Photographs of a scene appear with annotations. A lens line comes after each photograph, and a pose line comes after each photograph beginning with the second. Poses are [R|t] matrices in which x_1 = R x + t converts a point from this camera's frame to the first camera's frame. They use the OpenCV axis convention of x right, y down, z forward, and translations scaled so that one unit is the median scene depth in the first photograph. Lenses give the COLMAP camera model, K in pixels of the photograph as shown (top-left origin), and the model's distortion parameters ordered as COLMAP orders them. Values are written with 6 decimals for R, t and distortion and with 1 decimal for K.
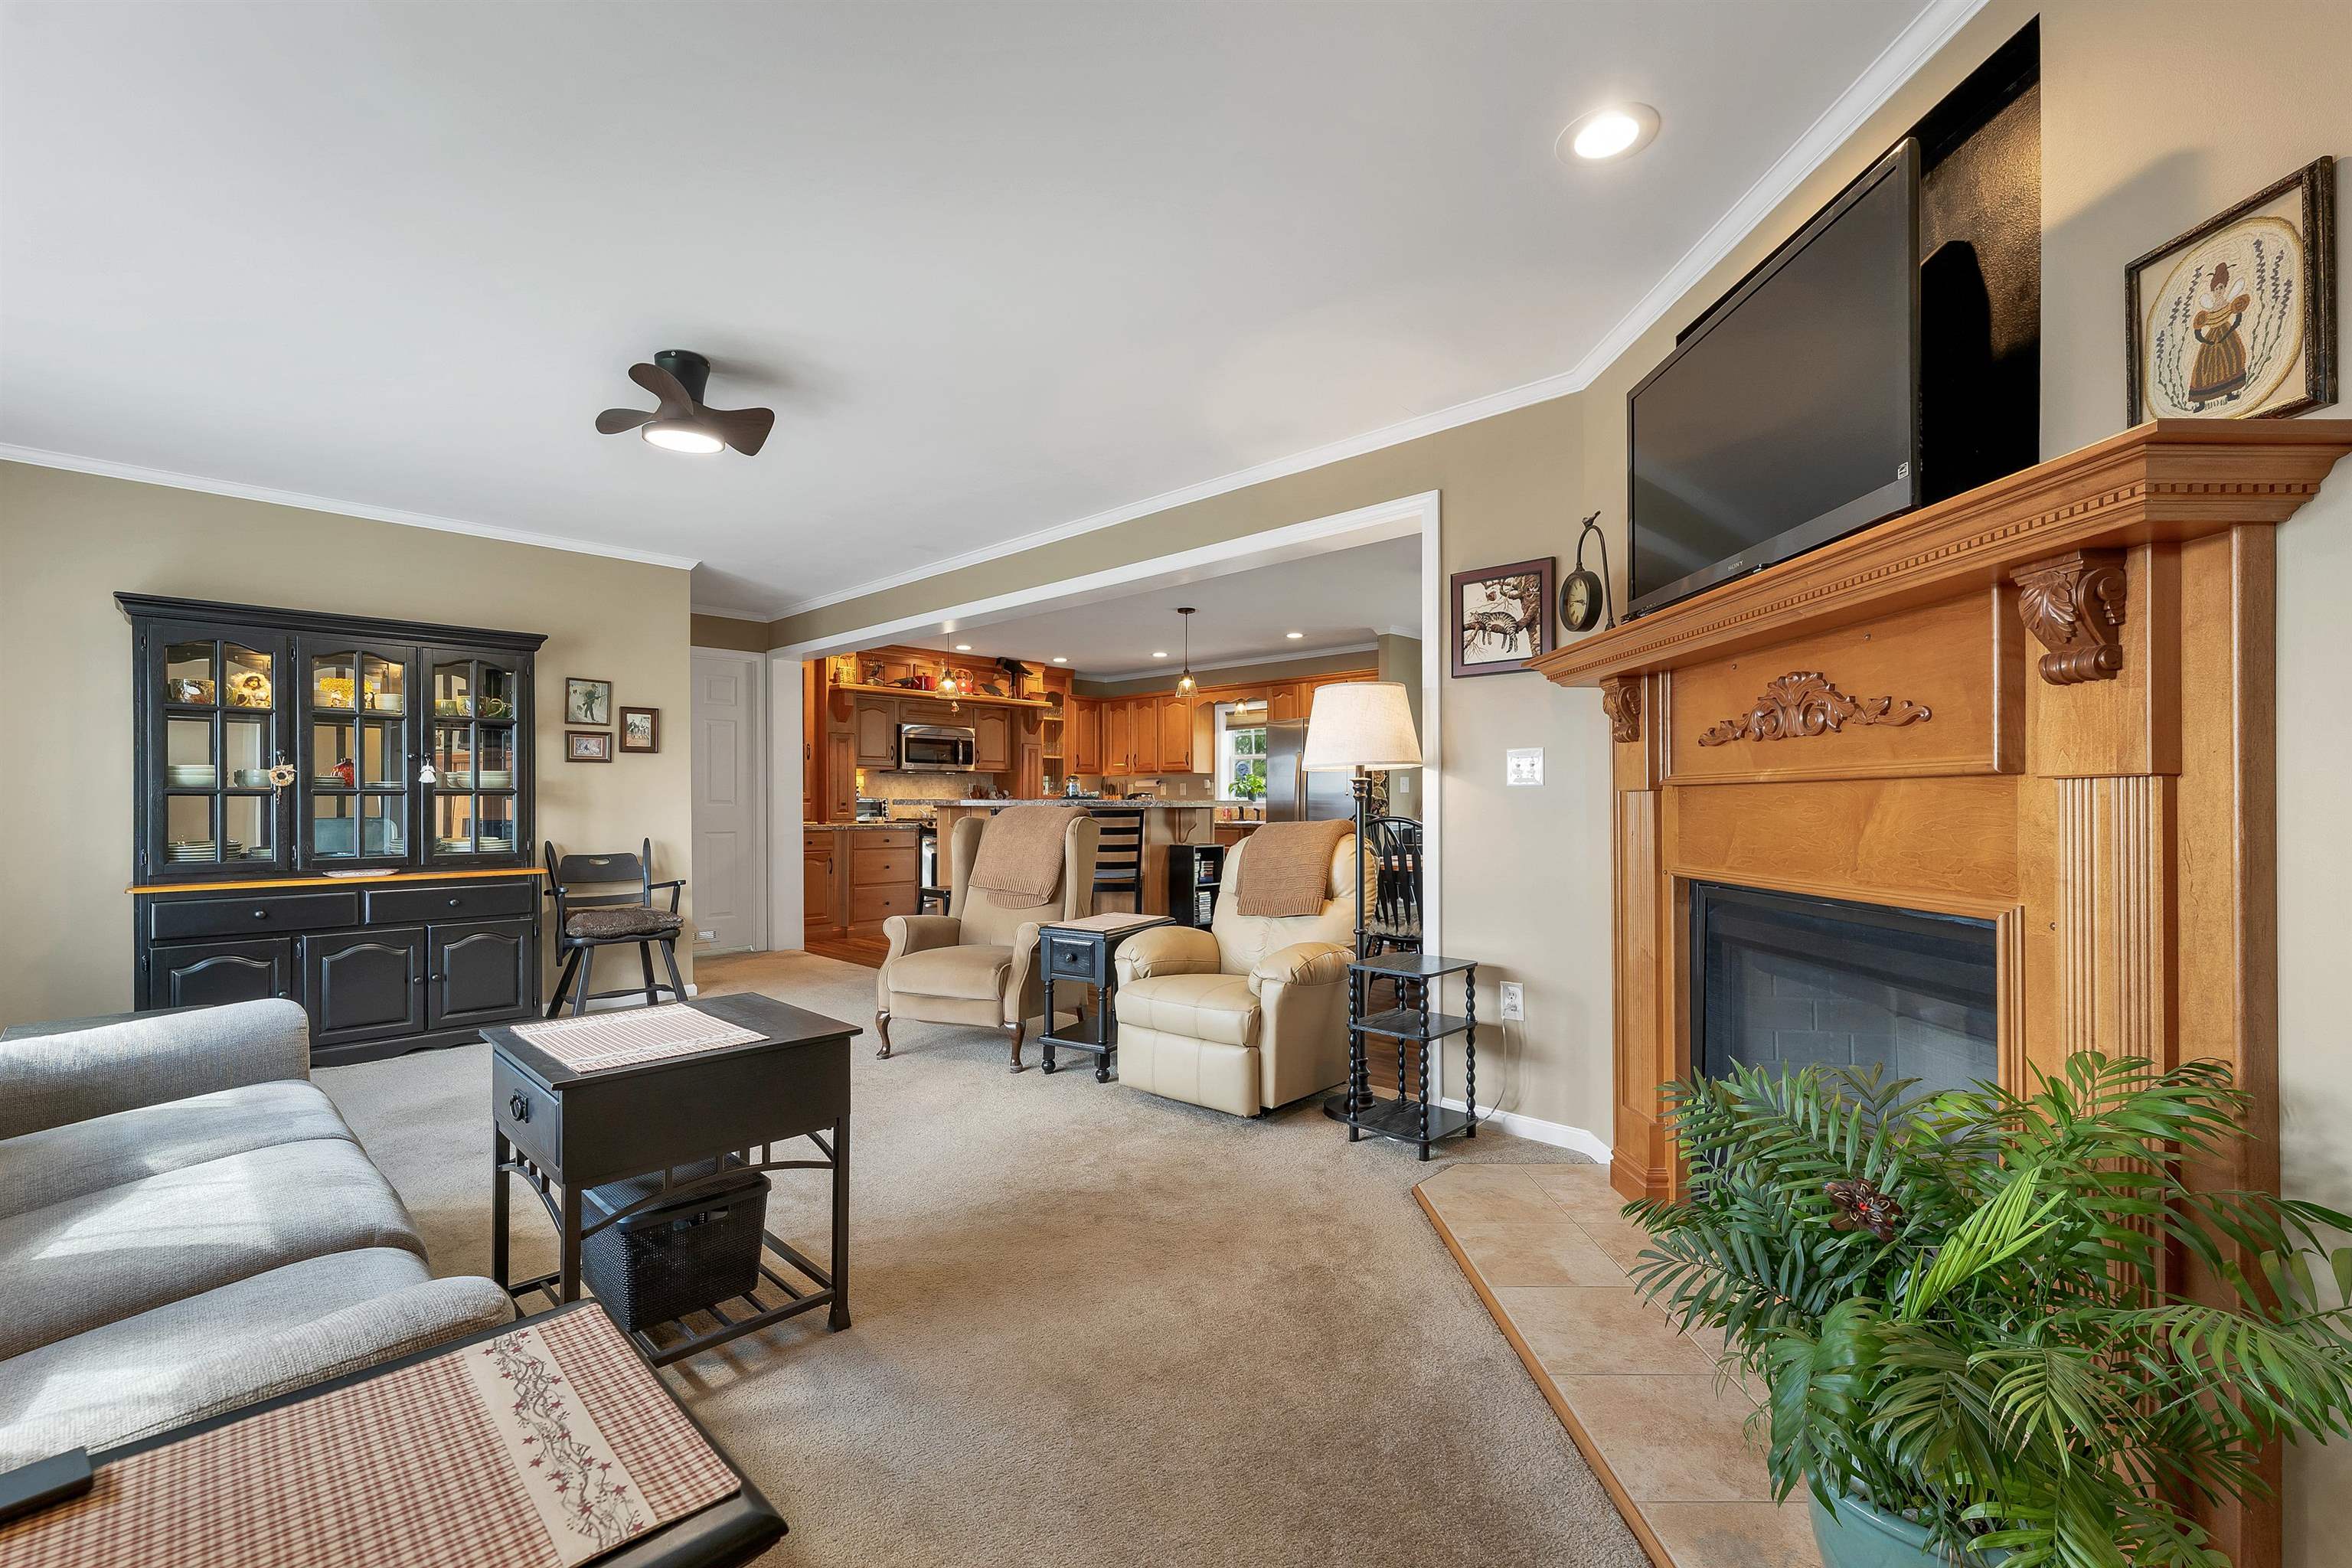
lens RADIAL K [[995.1, 0, 1176.0], [0, 995.1, 784.0], [0, 0, 1]] dist [-0.000683, -0.000185]
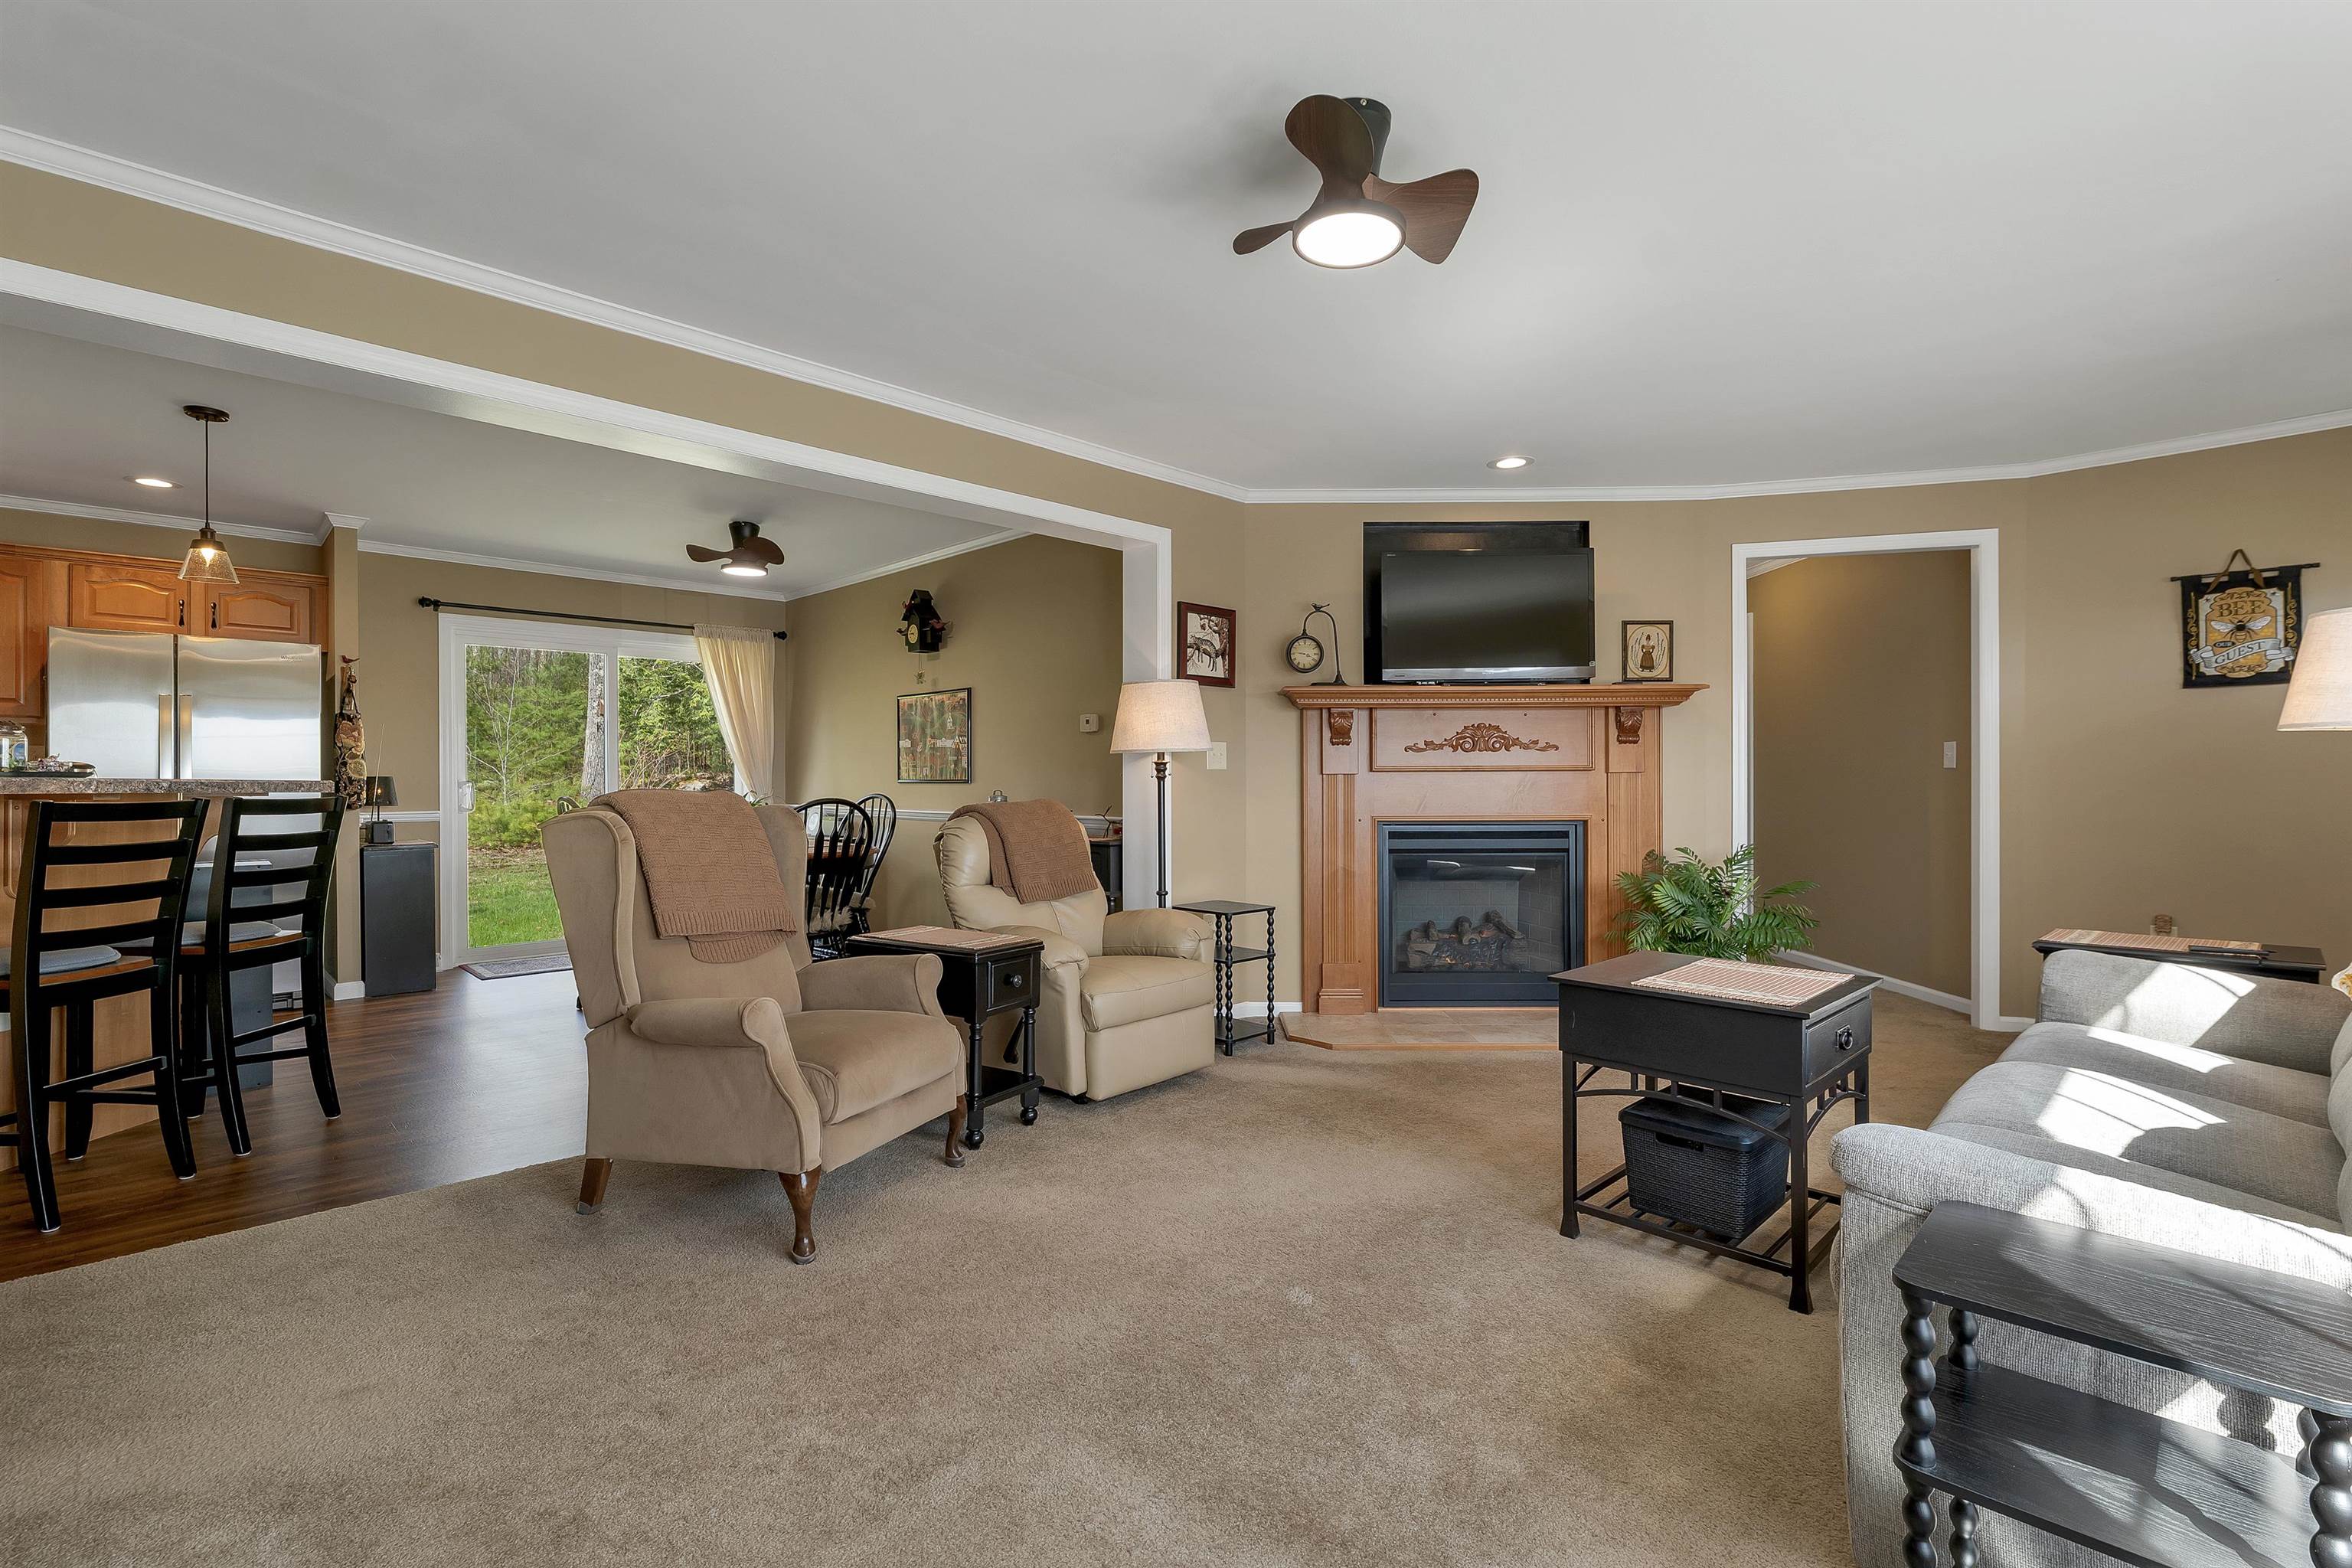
lens RADIAL K [[1058.8, 0, 1185.5], [0, 1058.8, 790.3], [0, 0, 1]] dist [0.001484, 0.000178]
pose [[0.028647, -0.009579, 0.999544, -0.790311], [-0.015536, 0.999829, 0.010027, 0.012652], [-0.999469, -0.015816, 0.028493, 0.696342]]
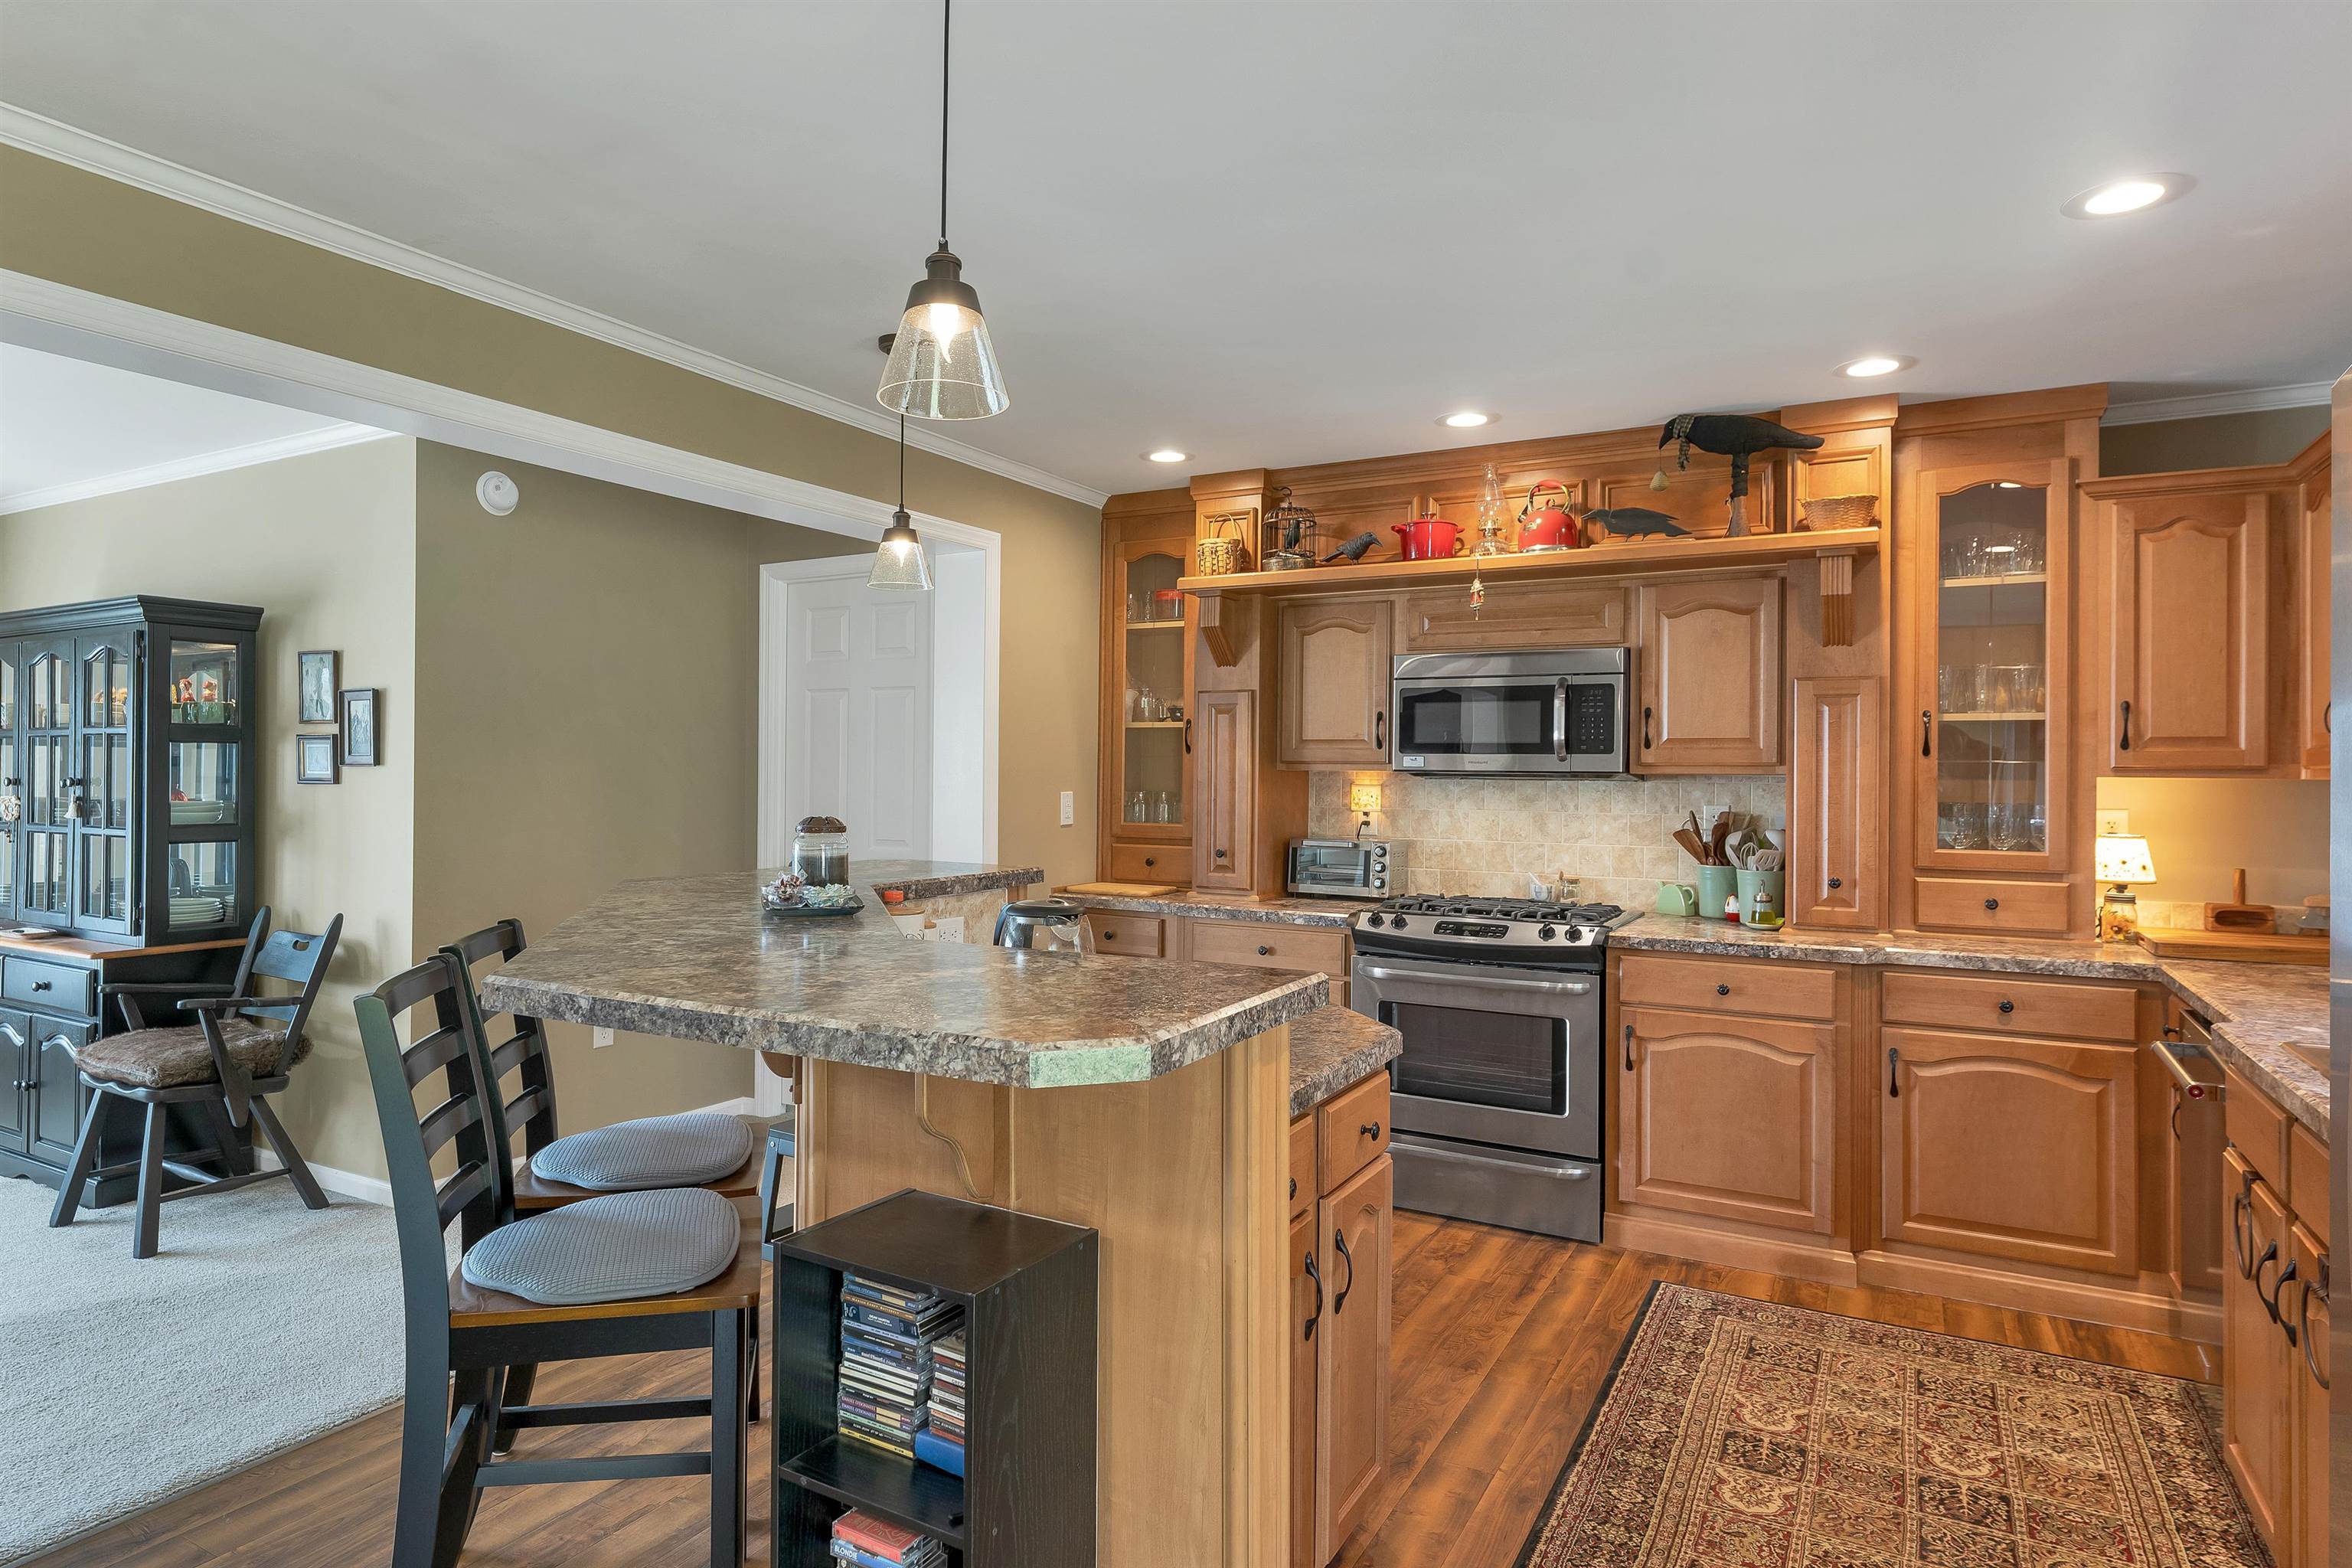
lens RADIAL K [[1325.1, 0, 1176.0], [0, 1325.1, 784.0], [0, 0, 1]] dist [0.002510, 0.000425]
pose [[0.263048, -0.004087, -0.964774, 0.390701], [0.009476, 0.999954, -0.001653, -0.017010], [0.964736, -0.008708, 0.263075, 1.449190]]
